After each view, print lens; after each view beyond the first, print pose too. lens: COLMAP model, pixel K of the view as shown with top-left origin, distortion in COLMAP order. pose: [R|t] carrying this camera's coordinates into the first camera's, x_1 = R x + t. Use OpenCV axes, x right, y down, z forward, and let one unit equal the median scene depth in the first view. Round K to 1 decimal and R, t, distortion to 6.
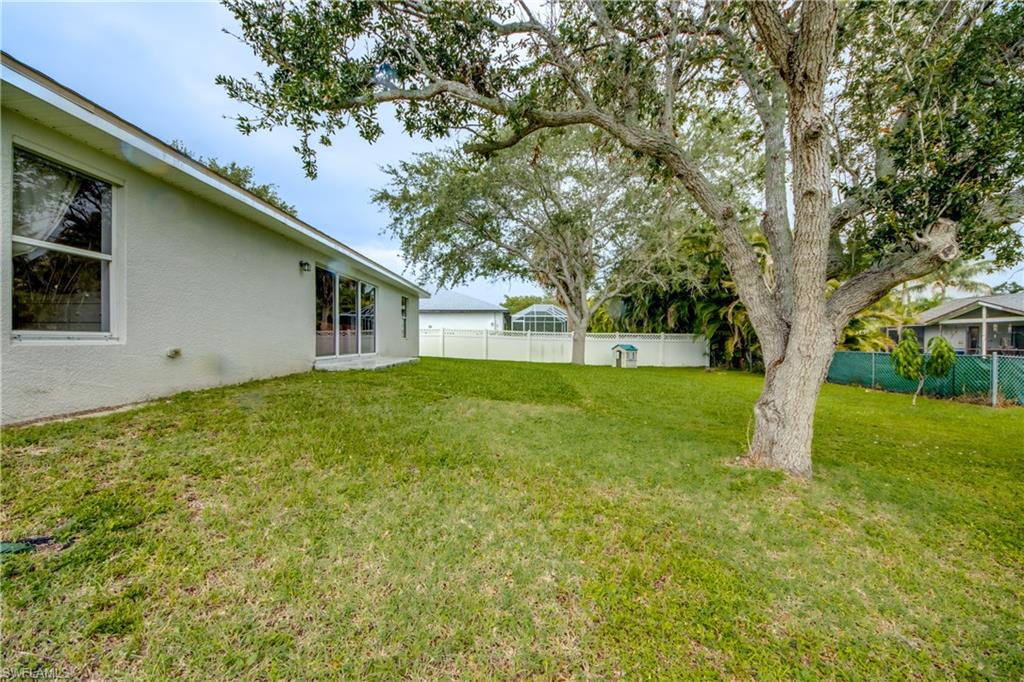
lens RADIAL K [[374.6, 0, 511.6], [0, 374.6, 343.2], [0, 0, 1]] dist [0.002506, -0.012178]
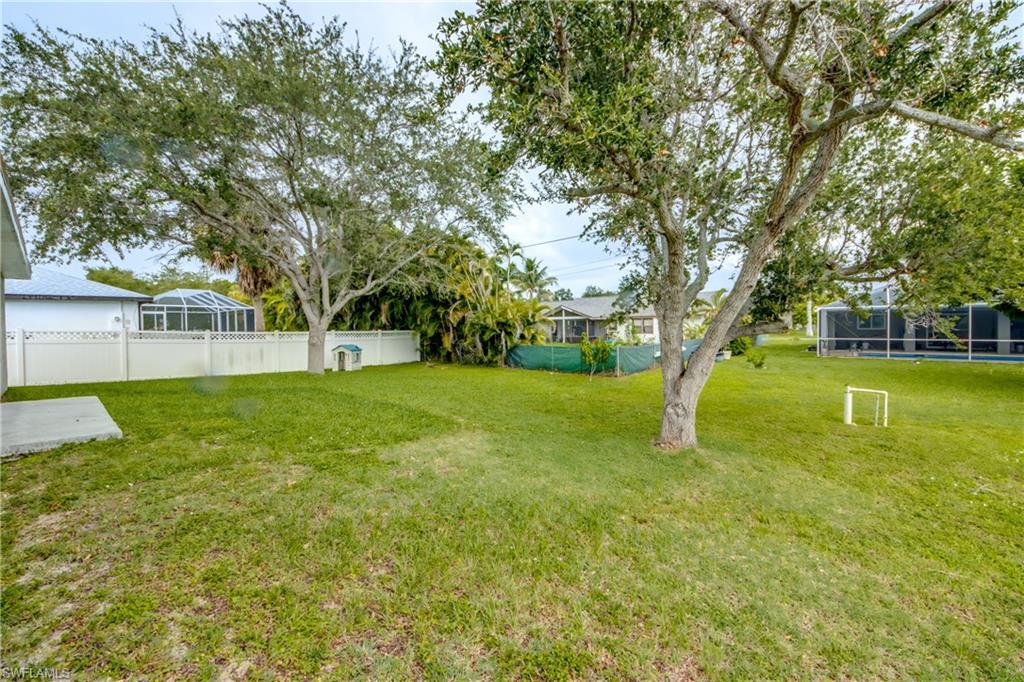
lens RADIAL K [[396.2, 0, 508.2], [0, 396.2, 319.8], [0, 0, 1]] dist [0.000685, -0.000004]
pose [[0.650844, 0.002696, 0.759207, -0.175662], [0.019705, 0.999597, -0.020443, -0.029299], [-0.758956, 0.028265, 0.650528, 0.081945]]
